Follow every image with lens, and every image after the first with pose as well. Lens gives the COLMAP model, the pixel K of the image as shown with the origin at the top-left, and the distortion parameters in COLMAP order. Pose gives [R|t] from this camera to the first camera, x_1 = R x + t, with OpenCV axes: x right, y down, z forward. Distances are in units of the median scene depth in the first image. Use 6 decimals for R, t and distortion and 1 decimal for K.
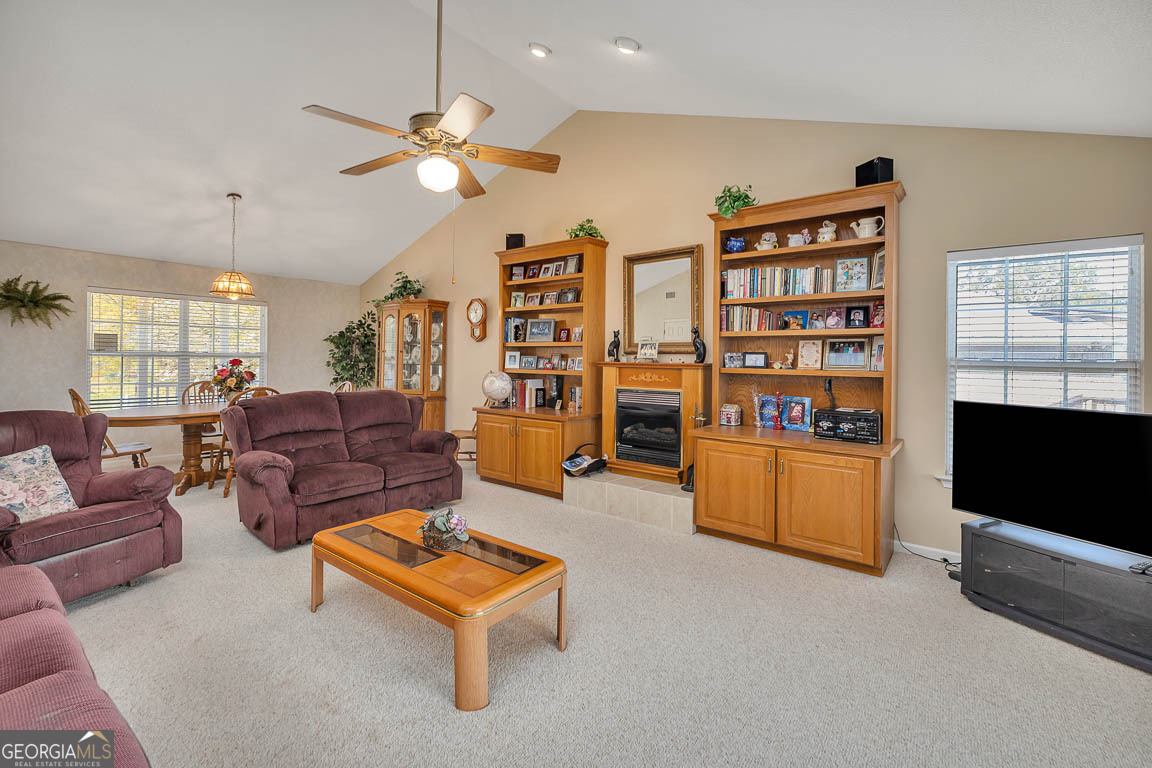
lens RADIAL K [[490.1, 0, 578.3], [0, 490.1, 355.8], [0, 0, 1]] dist [-0.001411, -0.000533]
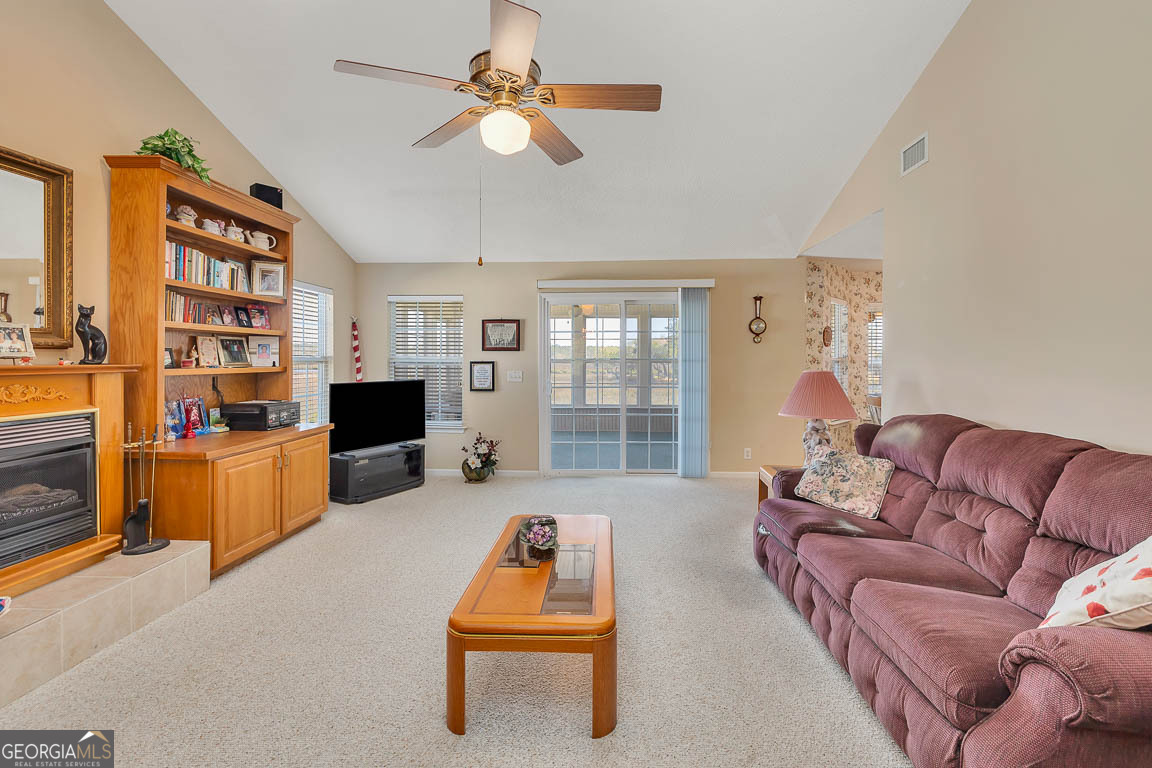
lens RADIAL K [[499.0, 0, 579.0], [0, 499.0, 361.5], [0, 0, 1]] dist [0.000866, -0.000217]
pose [[-0.555356, -0.018298, 0.831411, -0.654074], [-0.012325, 0.999829, 0.013772, -0.005081], [-0.831521, -0.002599, -0.555487, 0.853450]]
